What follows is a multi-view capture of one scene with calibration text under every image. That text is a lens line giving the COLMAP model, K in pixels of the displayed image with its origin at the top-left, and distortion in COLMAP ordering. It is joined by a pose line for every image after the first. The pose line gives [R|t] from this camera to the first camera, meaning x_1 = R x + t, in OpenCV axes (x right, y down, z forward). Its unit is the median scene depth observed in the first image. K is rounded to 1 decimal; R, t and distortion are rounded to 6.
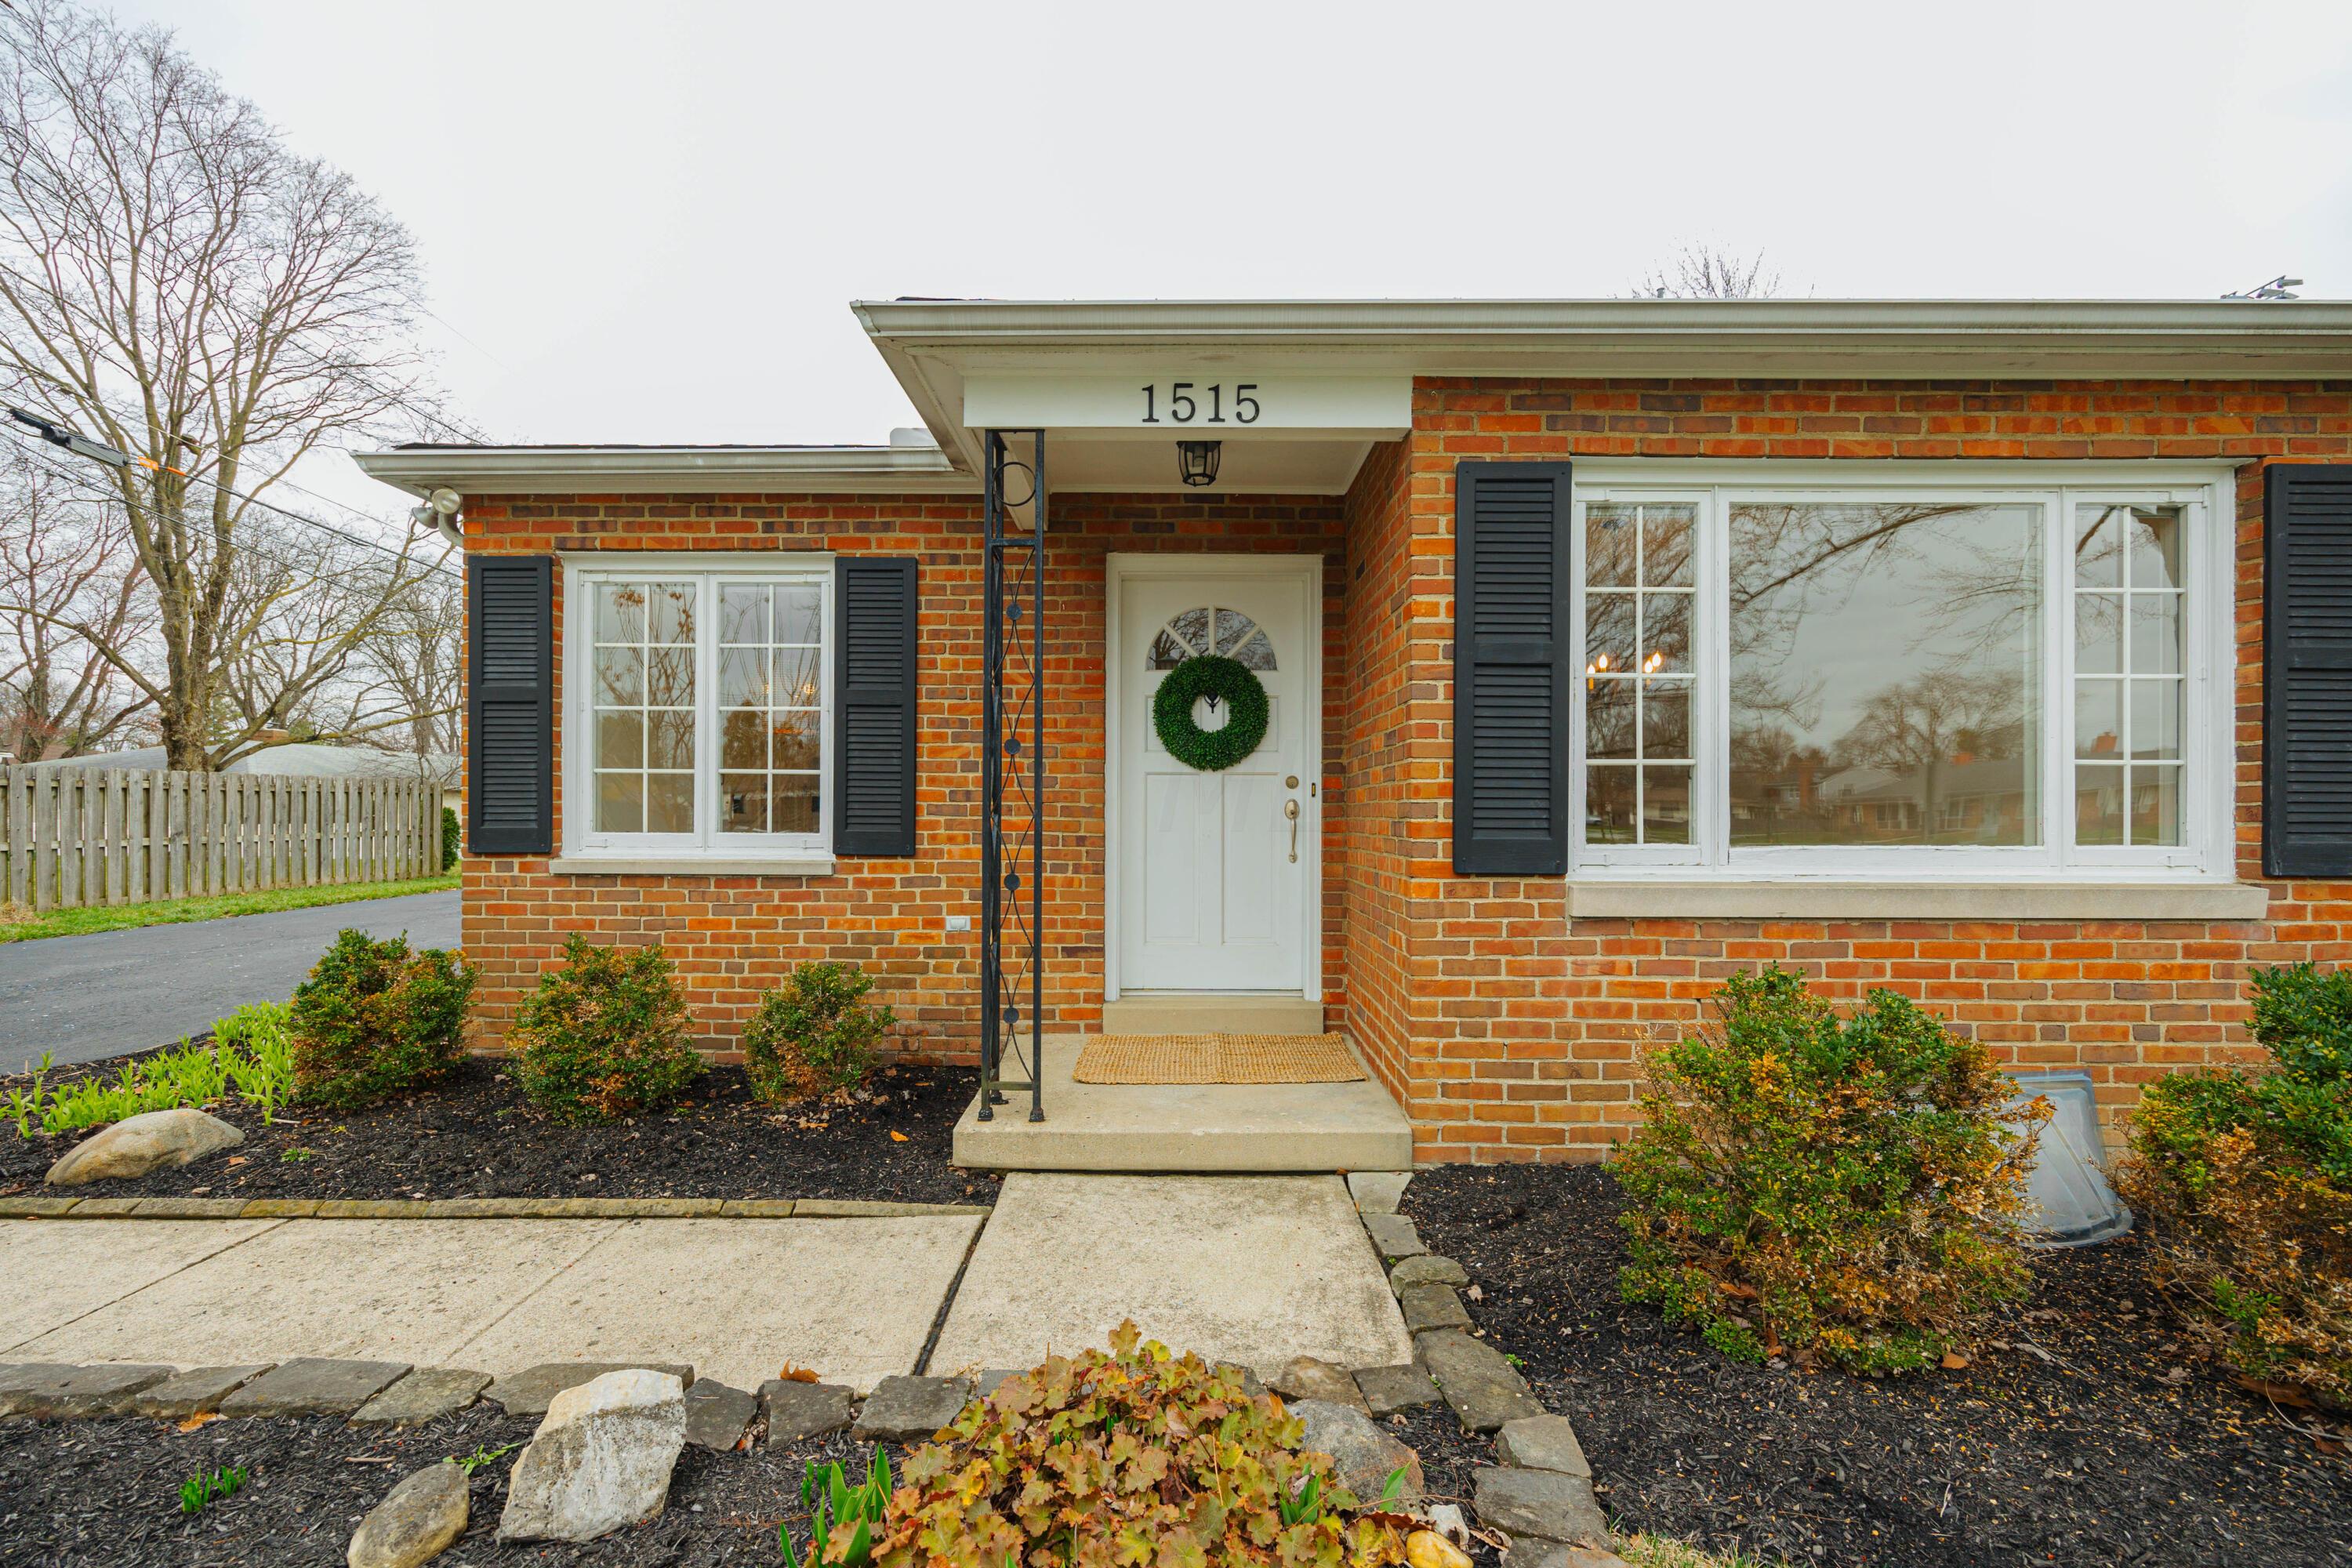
lens RADIAL K [[944.7, 0, 1169.6], [0, 944.7, 812.6], [0, 0, 1]] dist [-0.000649, -0.000976]
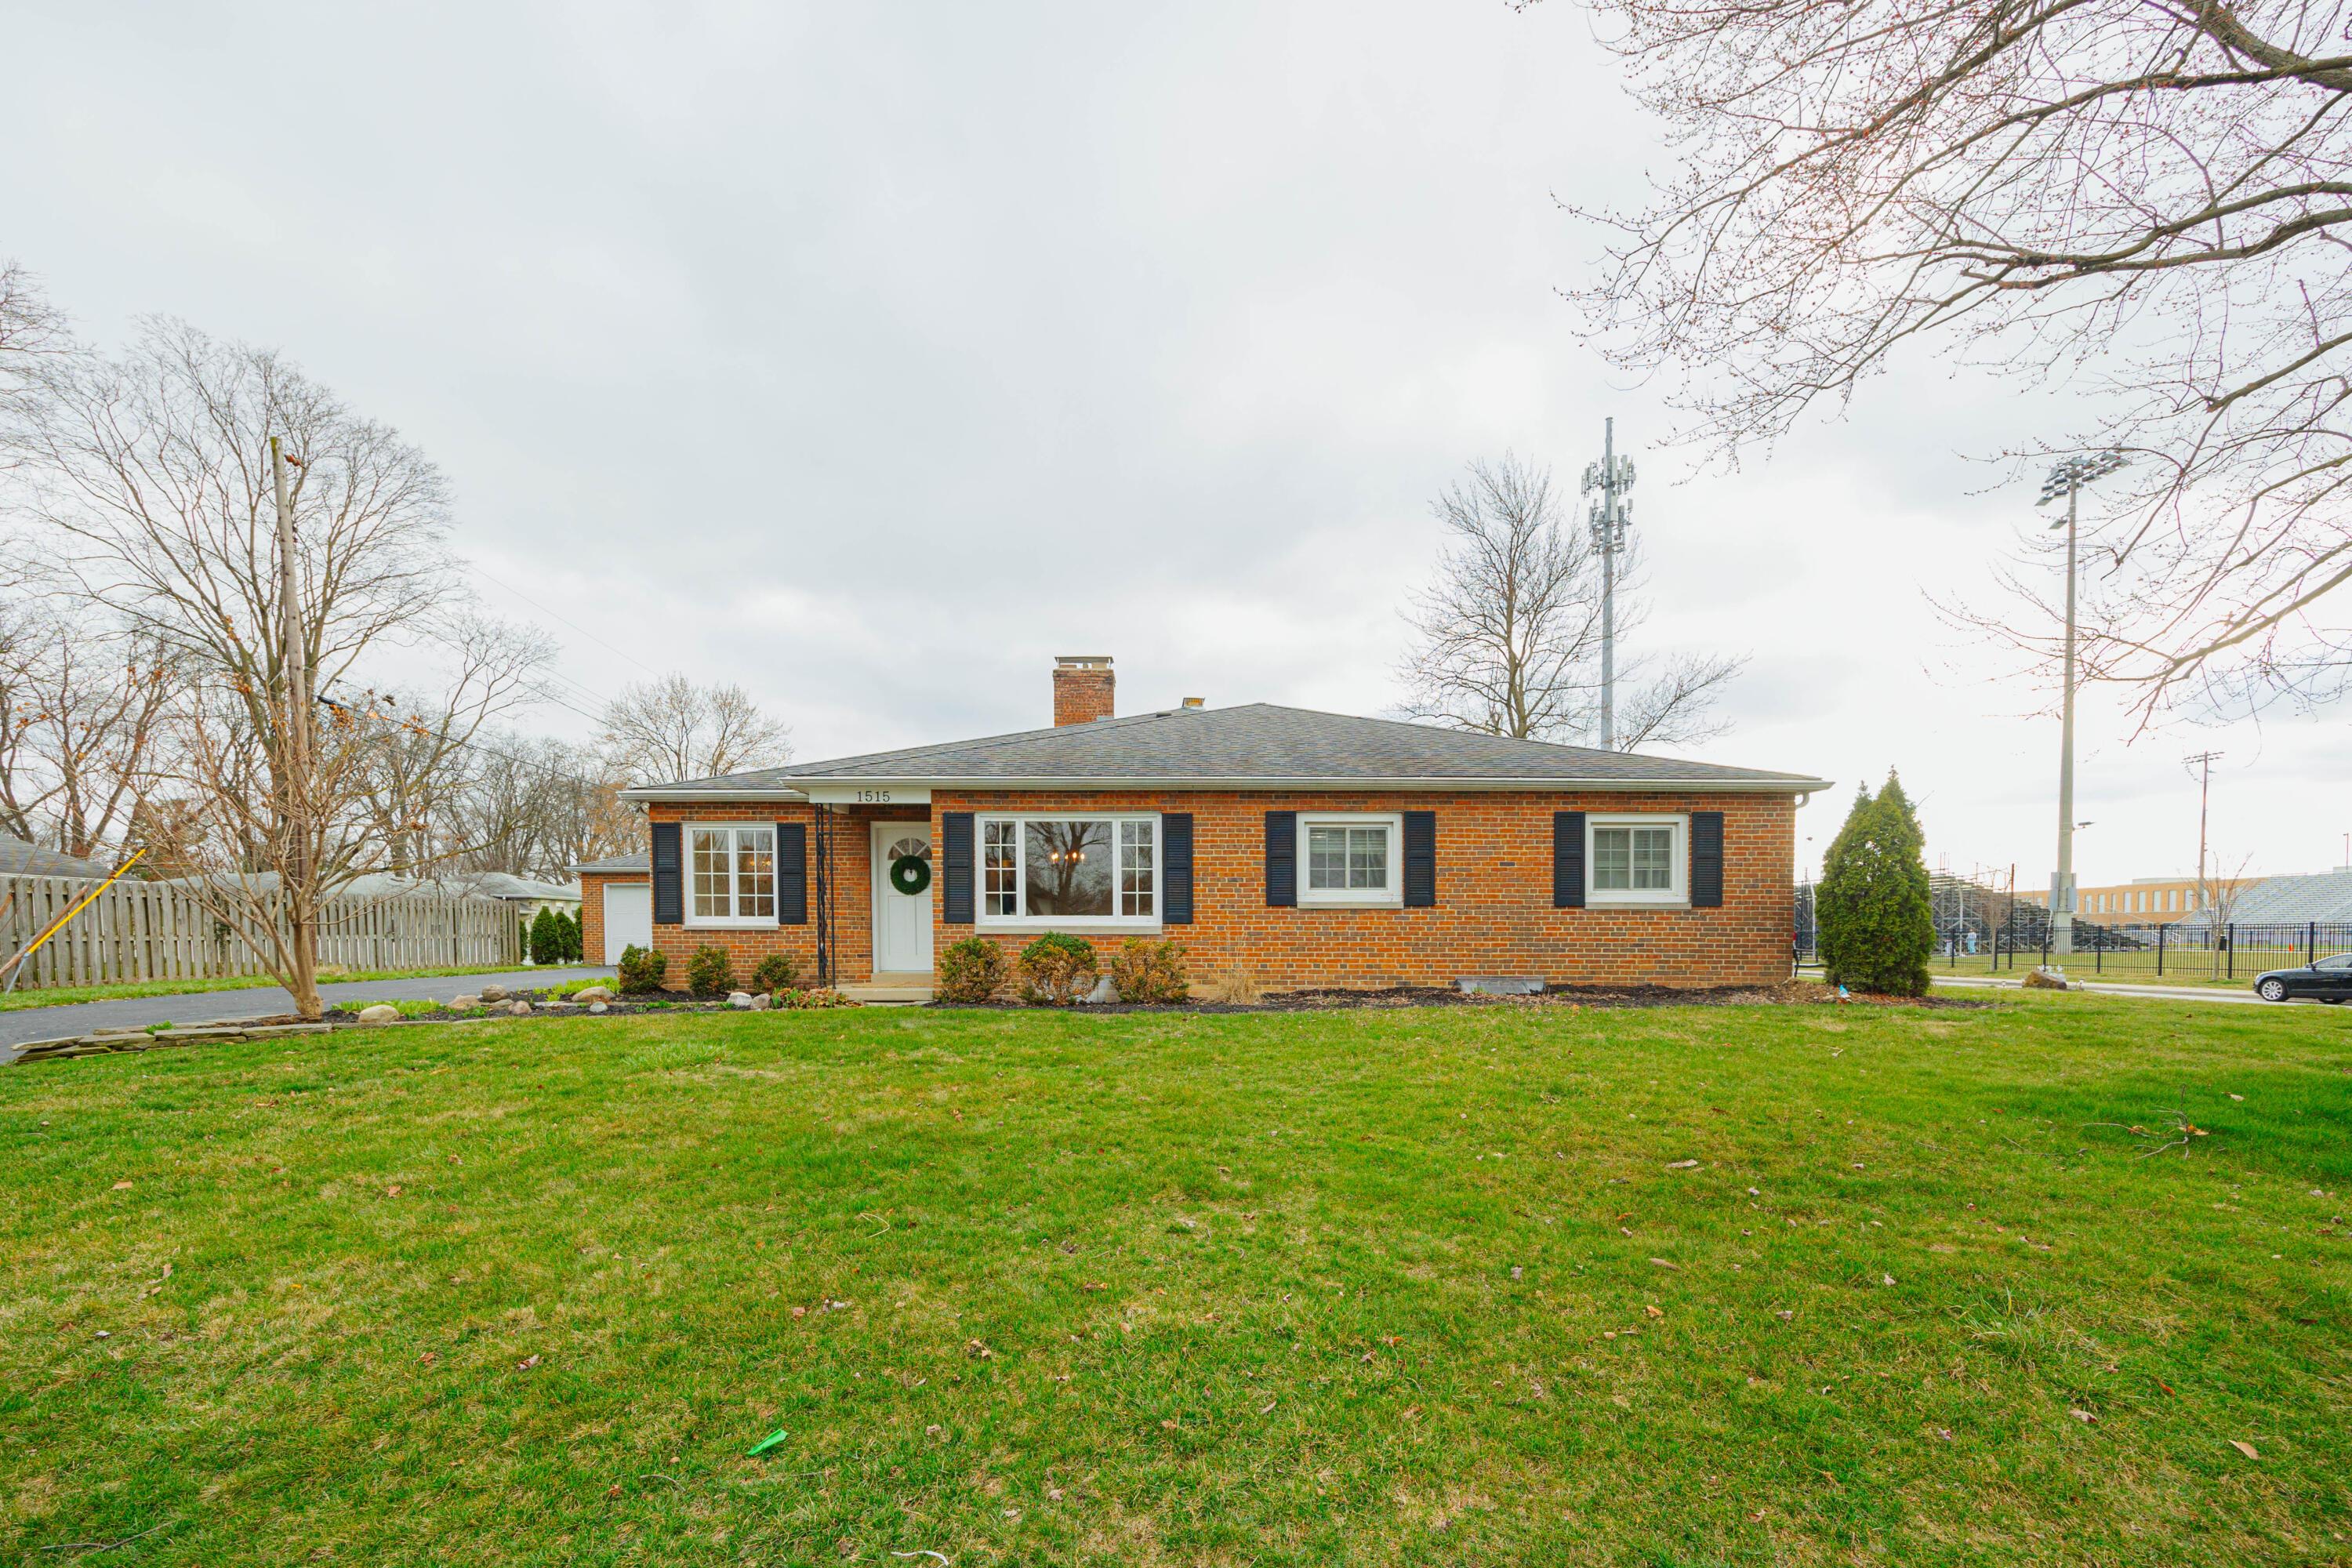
lens RADIAL K [[944.7, 0, 1185.6], [0, 944.7, 982.4], [0, 0, 1]] dist [-0.000649, -0.000976]
pose [[0.998962, -0.005921, 0.045163, 0.835388], [0.003634, 0.998715, 0.050545, 0.089509], [-0.045404, -0.050328, 0.997700, -2.156268]]
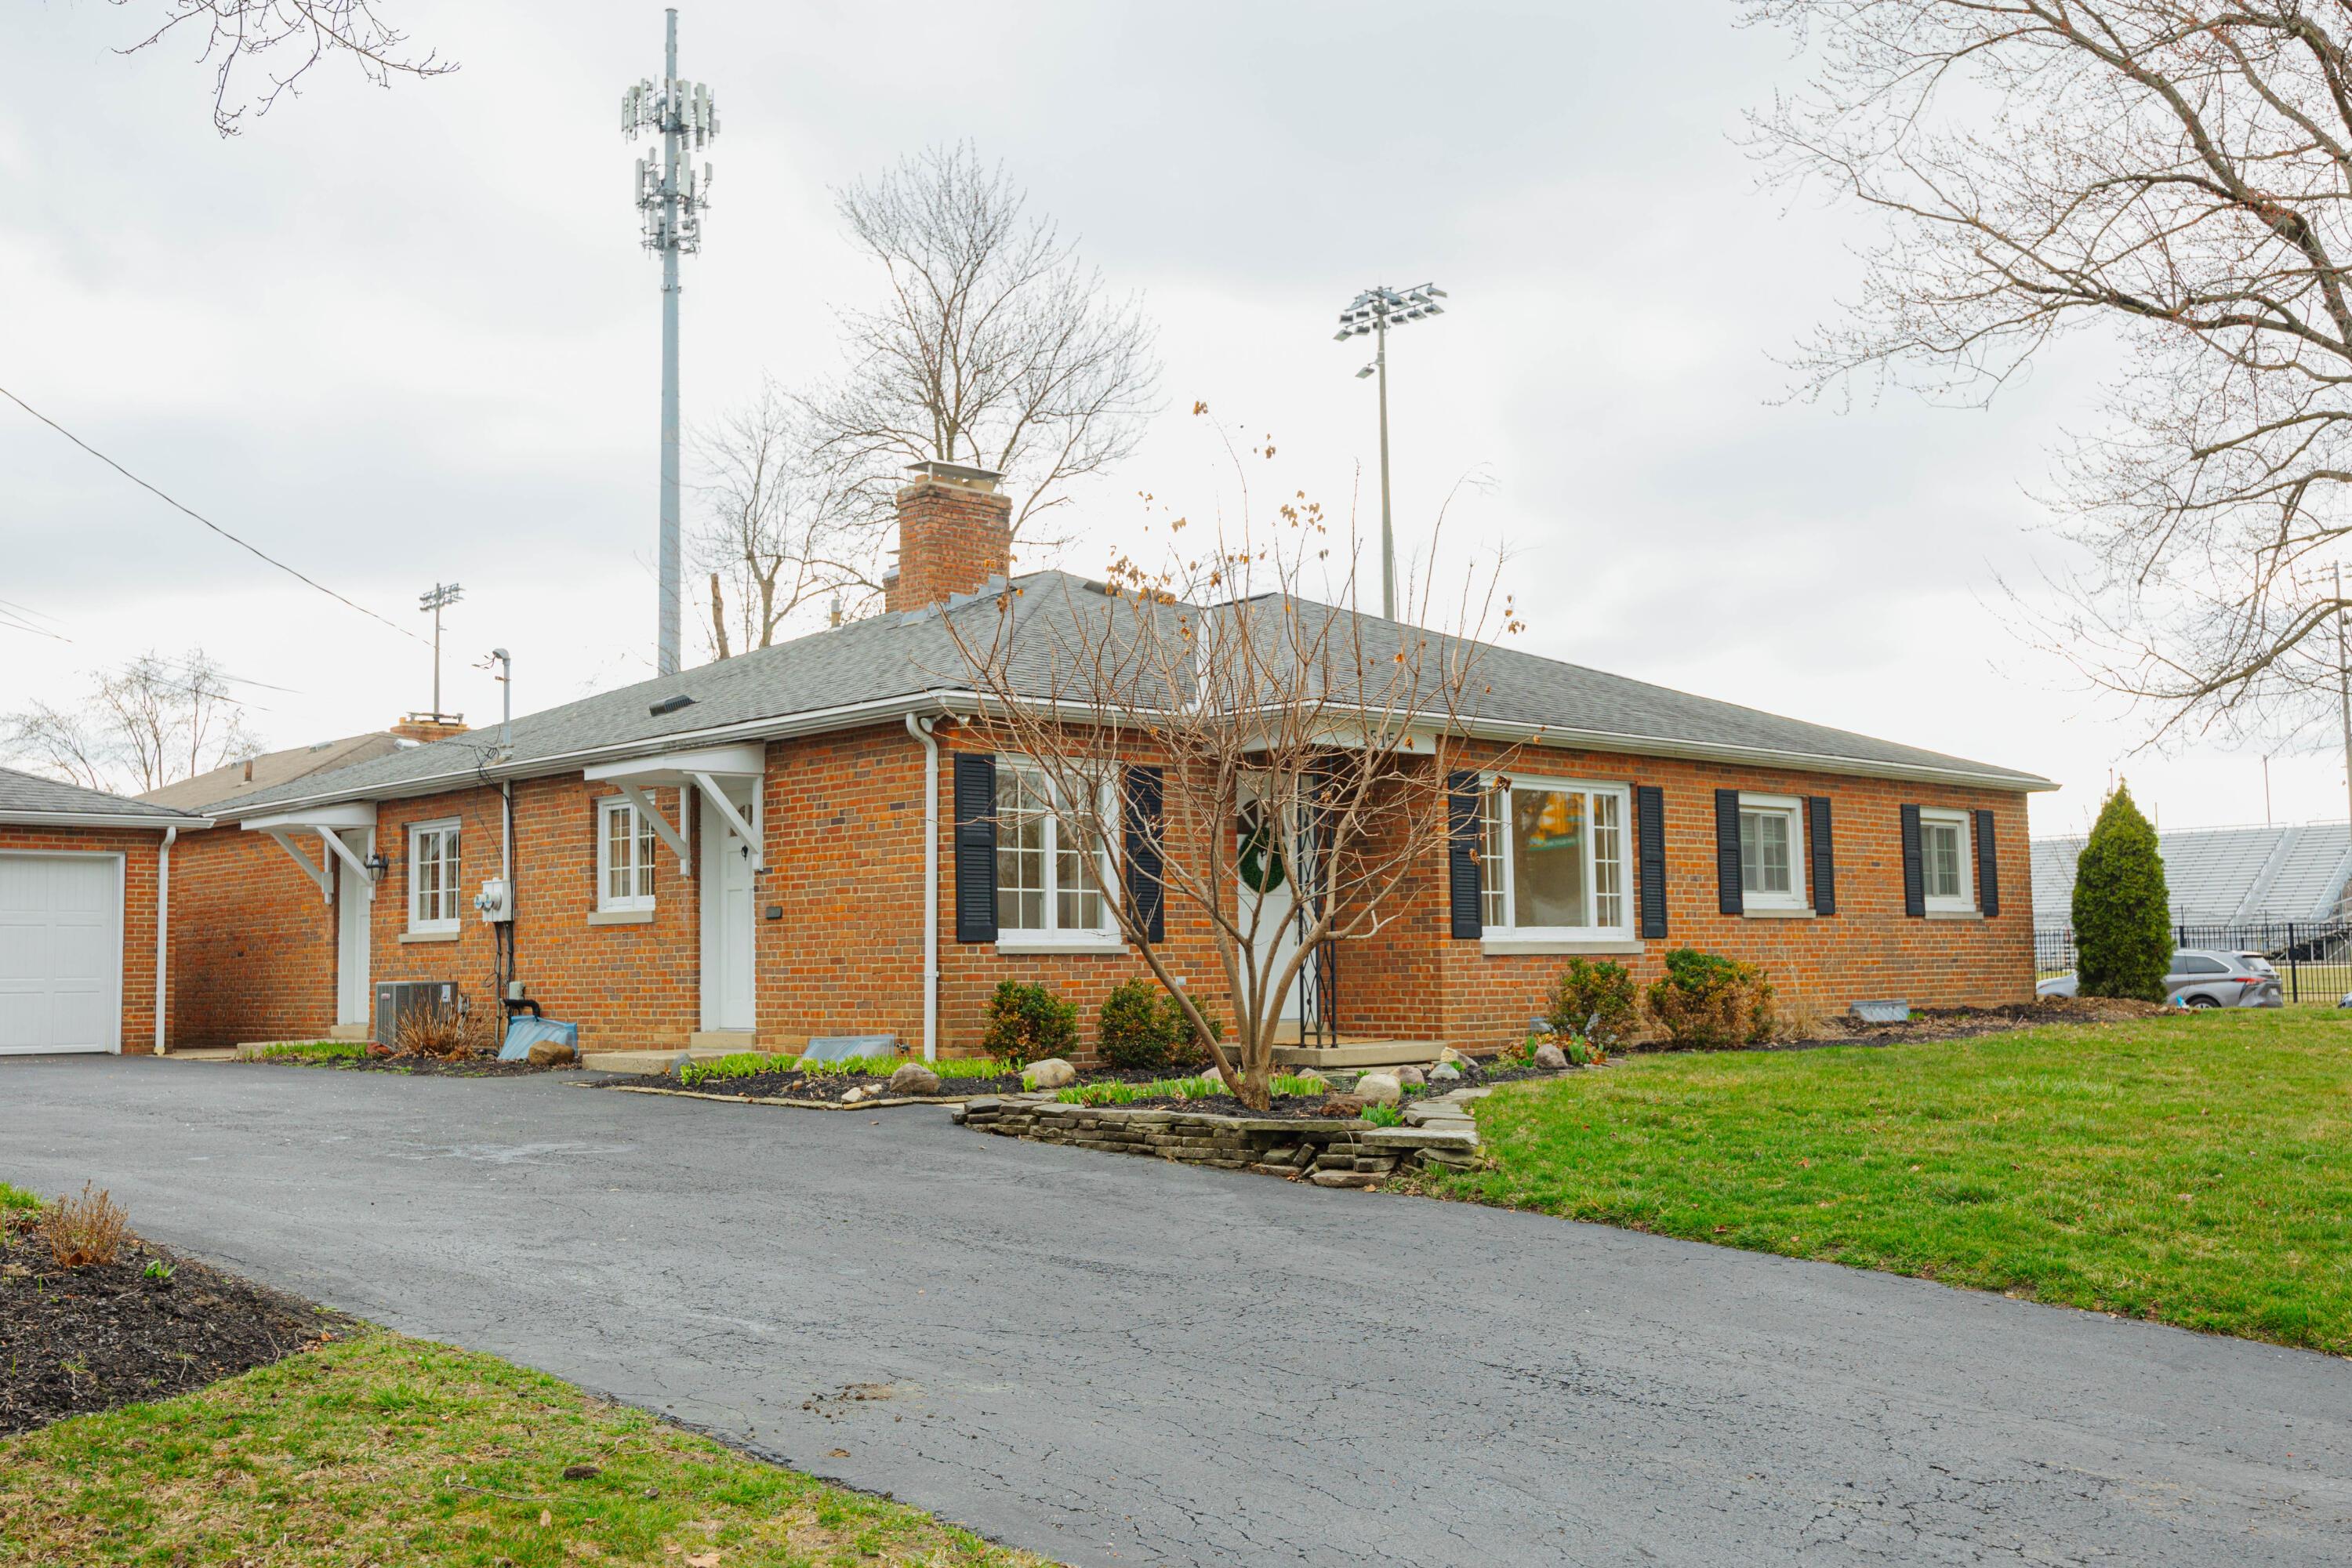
lens RADIAL K [[1964.0, 0, 1186.3], [0, 1964.0, 800.5], [0, 0, 1]] dist [0.018561, 0.006620]
pose [[0.732035, 0.039854, 0.680100, -2.811747], [0.015424, 0.997062, -0.075030, 0.062326], [-0.681092, 0.065415, 0.729270, -1.731065]]
